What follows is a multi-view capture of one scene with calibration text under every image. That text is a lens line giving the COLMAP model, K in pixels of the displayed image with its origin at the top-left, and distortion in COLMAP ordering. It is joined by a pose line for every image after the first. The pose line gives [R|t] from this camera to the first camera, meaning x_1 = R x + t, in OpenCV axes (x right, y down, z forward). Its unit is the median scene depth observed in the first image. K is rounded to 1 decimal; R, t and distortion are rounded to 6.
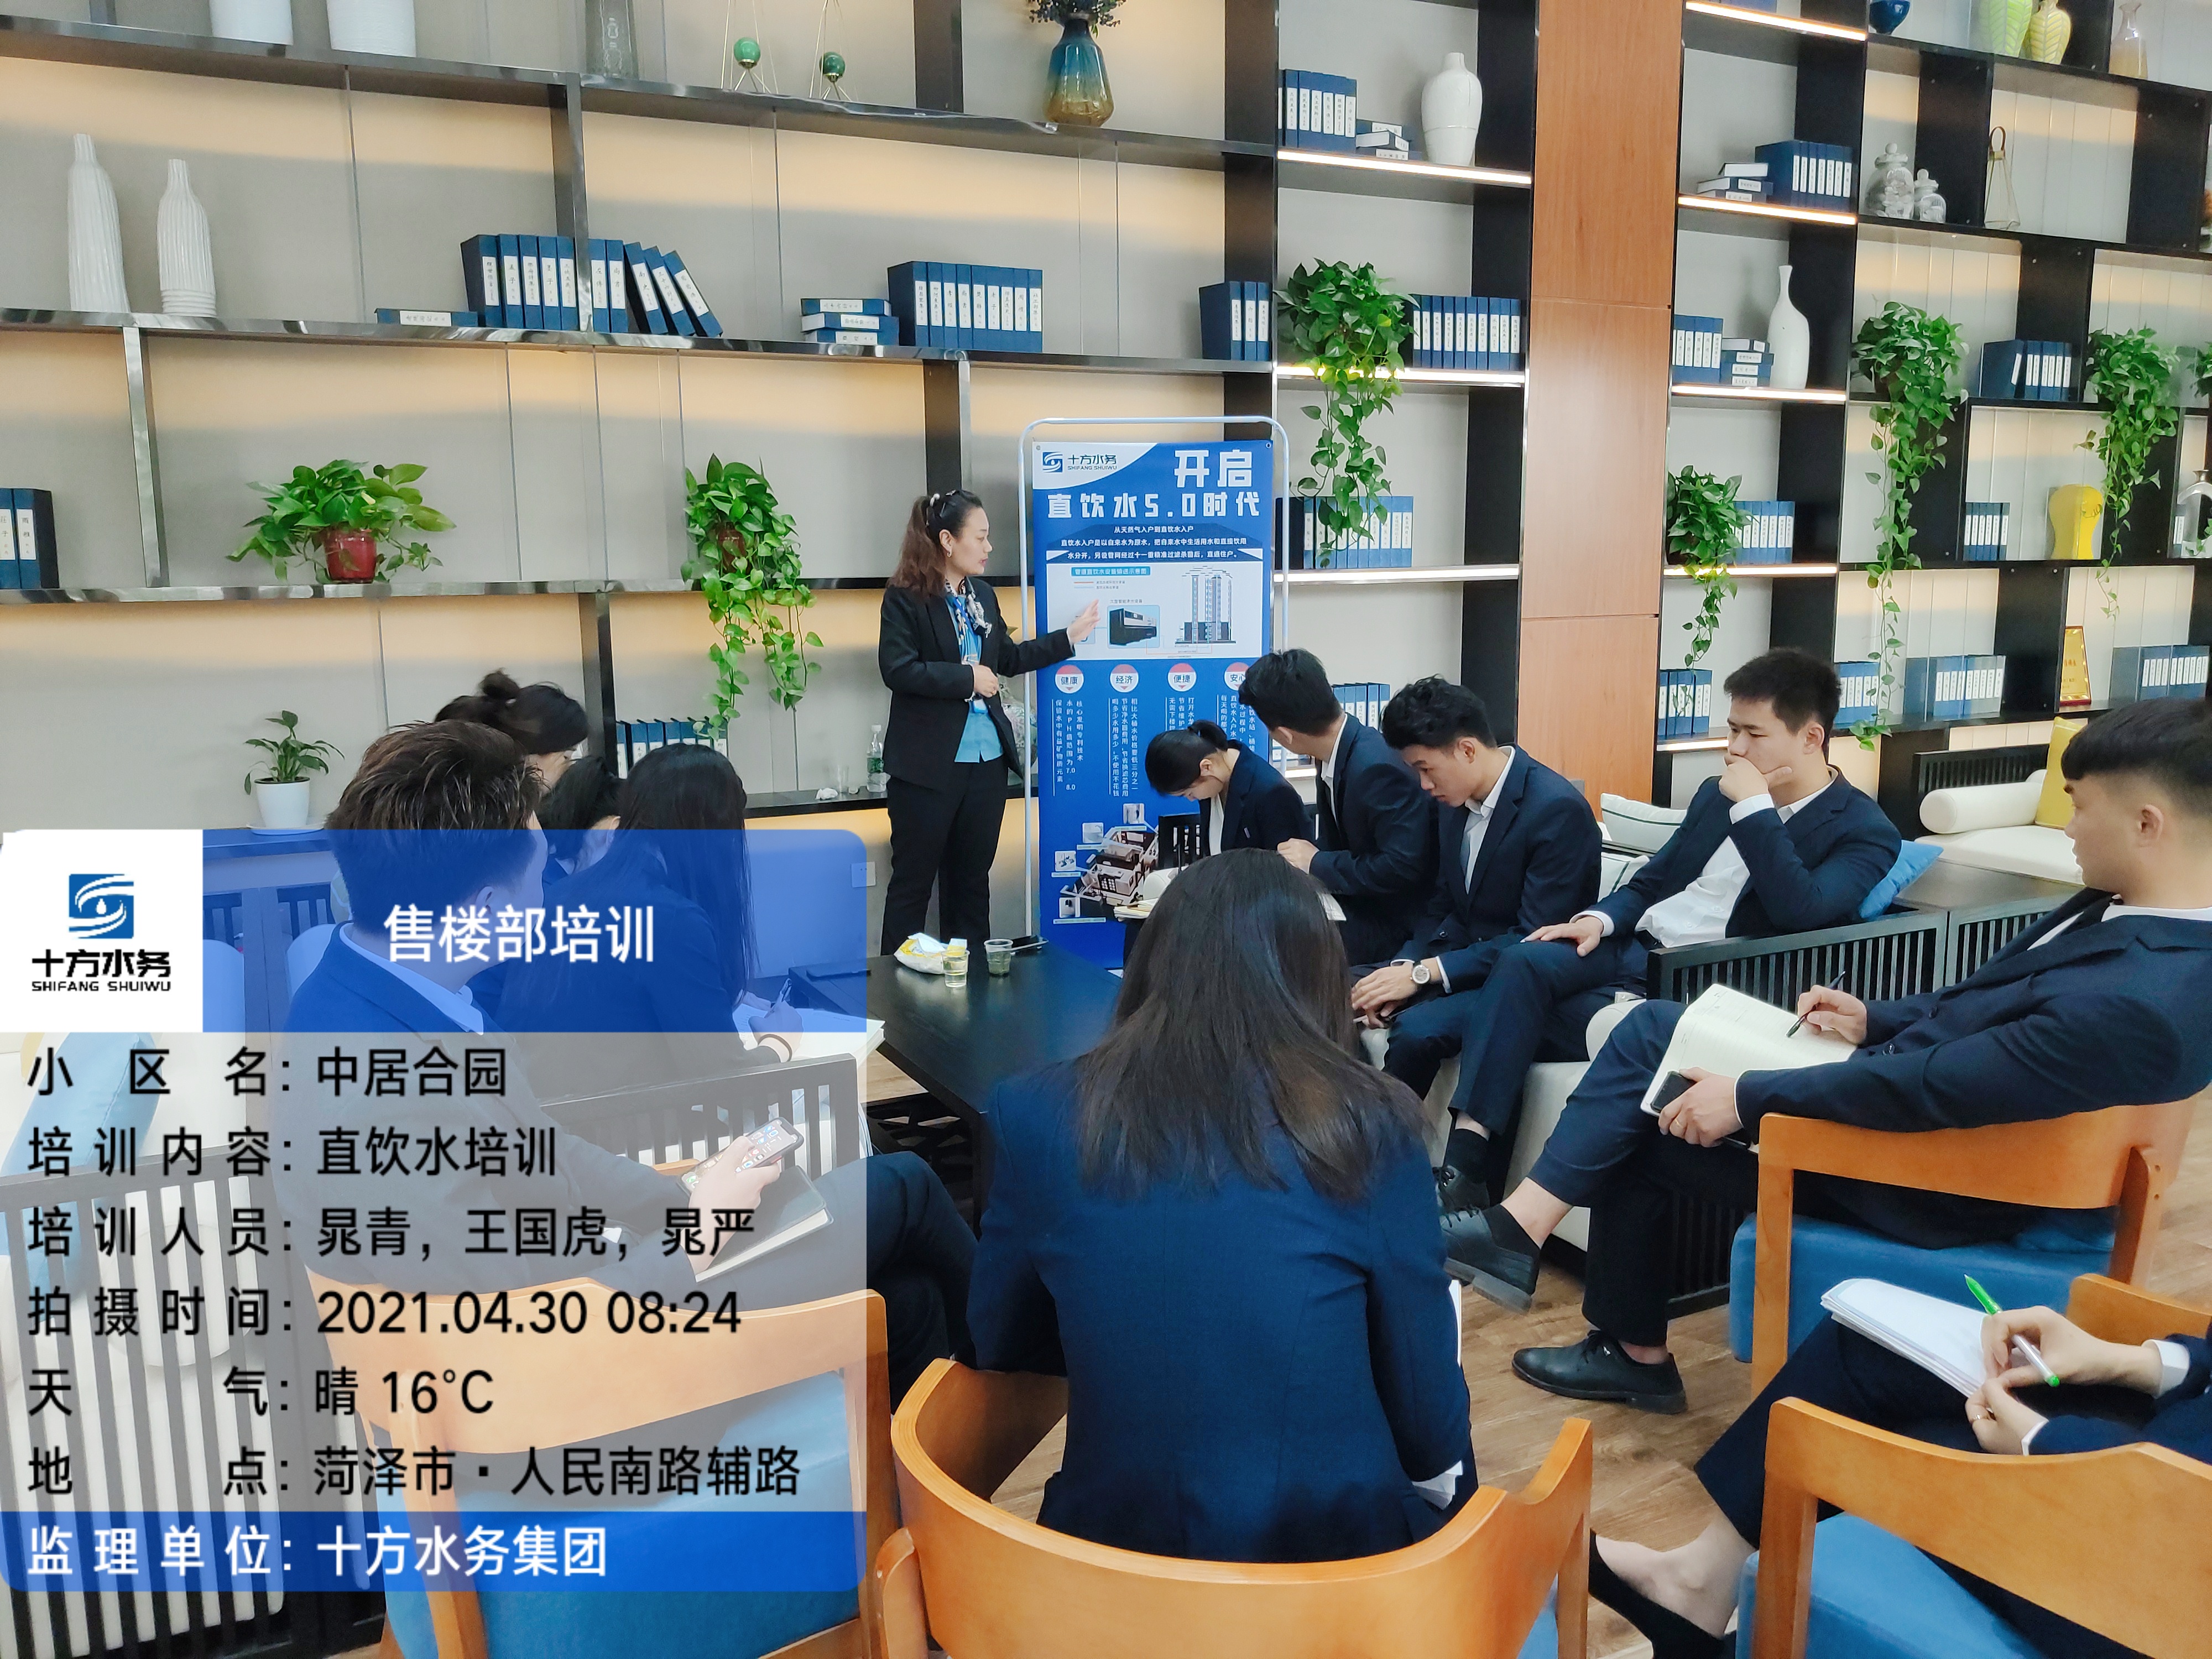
lens RADIAL K [[1694.7, 0, 1106.0], [0, 1694.7, 829.5], [0, 0, 1]] dist [-0.011501, 0.006876]
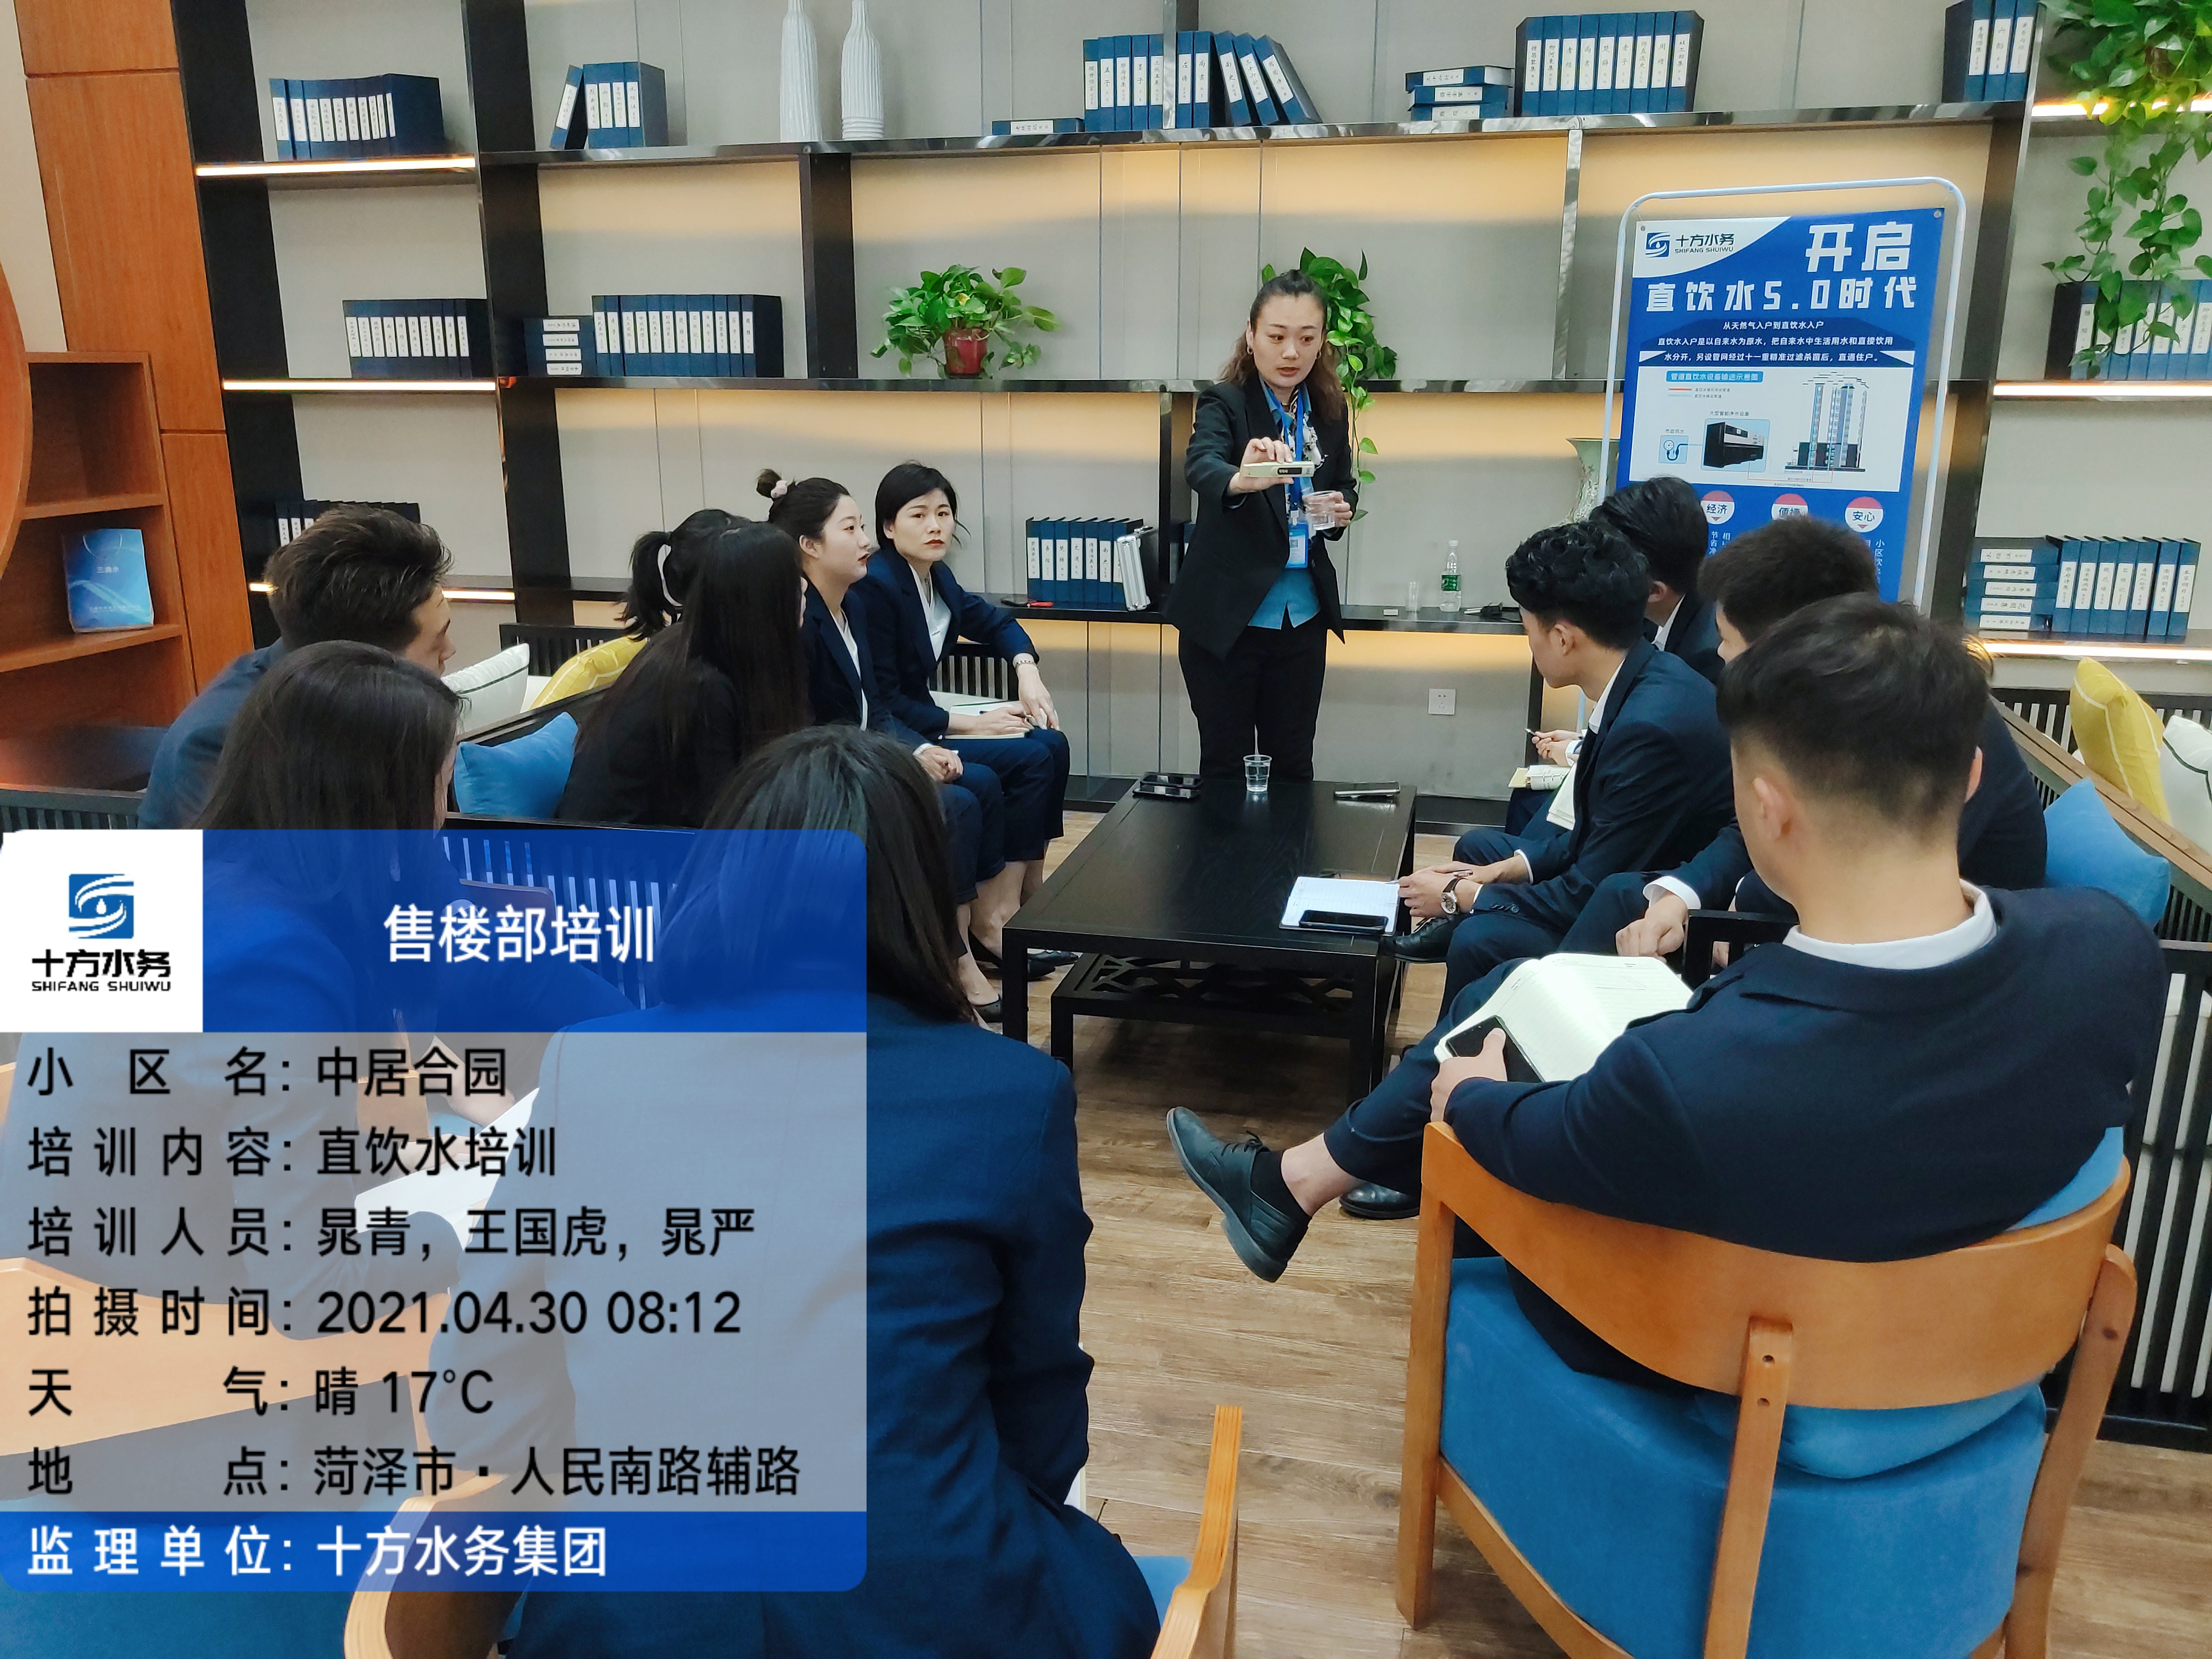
lens RADIAL K [[1744.2, 0, 1106.5], [0, 1744.2, 756.5], [0, 0, 1]] dist [0.001402, -0.010546]
pose [[0.752093, 0.157223, -0.640029, 0.355853], [-0.115489, 0.987542, 0.106879, -0.025427], [0.648860, -0.006467, 0.760881, 0.154765]]
